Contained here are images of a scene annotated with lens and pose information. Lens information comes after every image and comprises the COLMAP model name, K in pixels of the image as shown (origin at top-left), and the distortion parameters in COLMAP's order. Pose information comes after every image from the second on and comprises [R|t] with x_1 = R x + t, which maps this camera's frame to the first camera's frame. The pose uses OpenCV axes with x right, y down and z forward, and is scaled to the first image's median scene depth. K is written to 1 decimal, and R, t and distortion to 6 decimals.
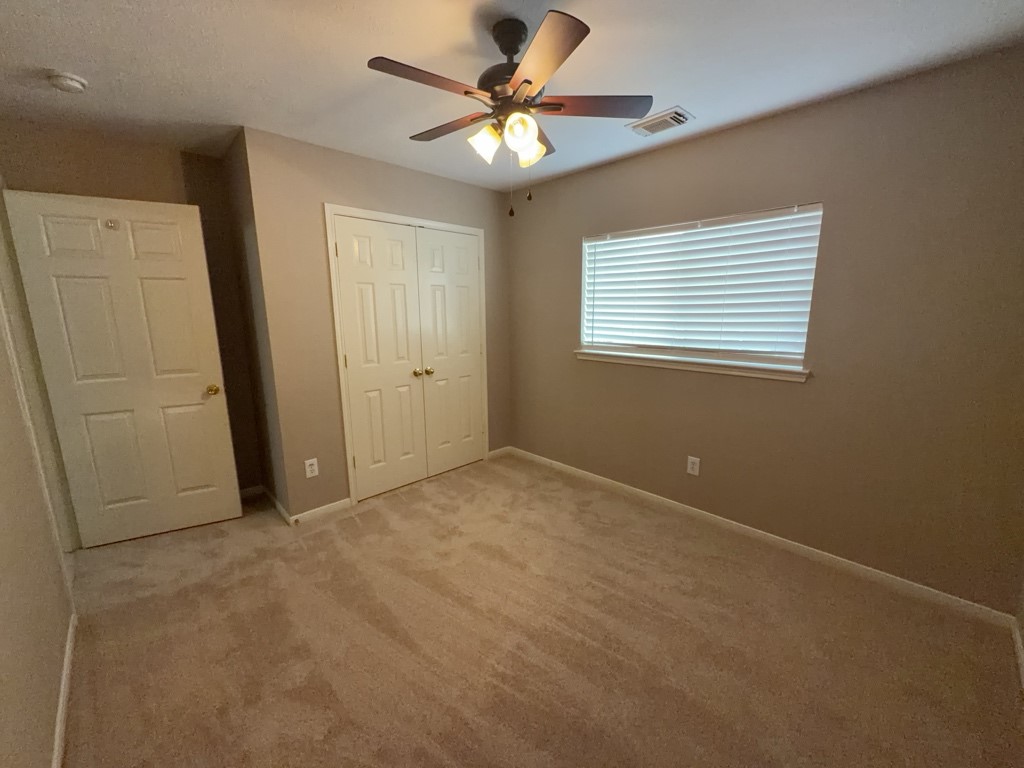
lens RADIAL K [[408.9, 0, 511.8], [0, 408.9, 384.5], [0, 0, 1]] dist [0.000867, 0.000192]
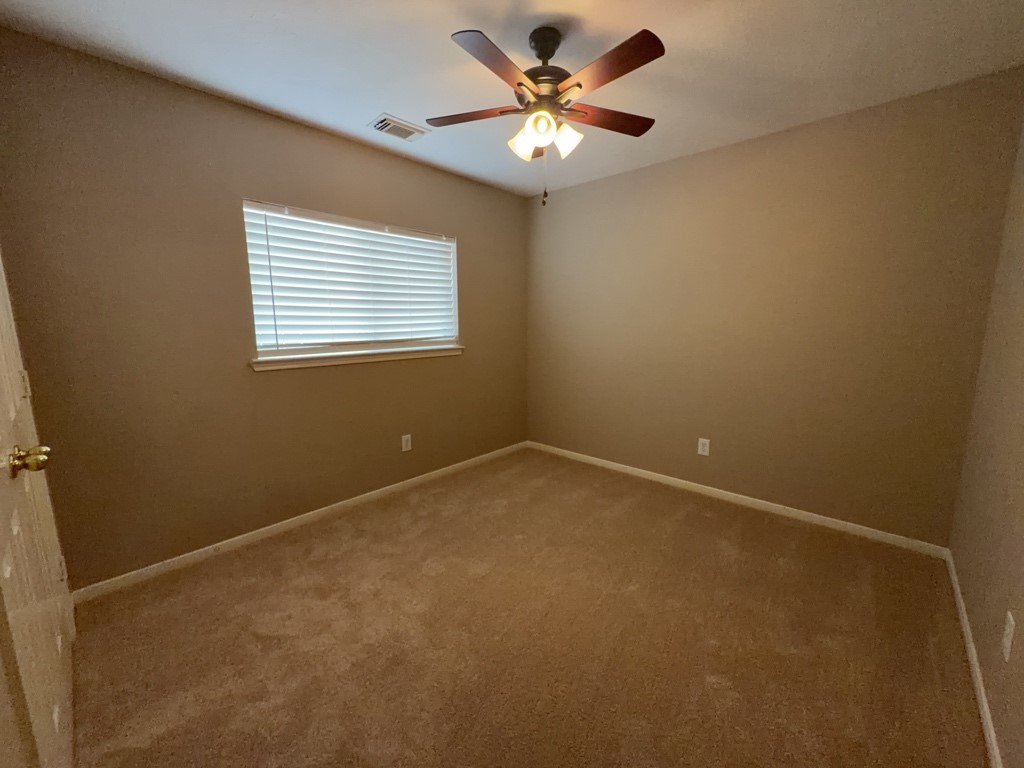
lens RADIAL K [[408.9, 0, 511.8], [0, 408.9, 384.5], [0, 0, 1]] dist [0.000867, 0.000192]
pose [[-0.053704, -0.146452, 0.987759, -0.638492], [0.191478, 0.969320, 0.154129, -0.073924], [-0.980027, 0.197412, -0.024013, 0.677291]]
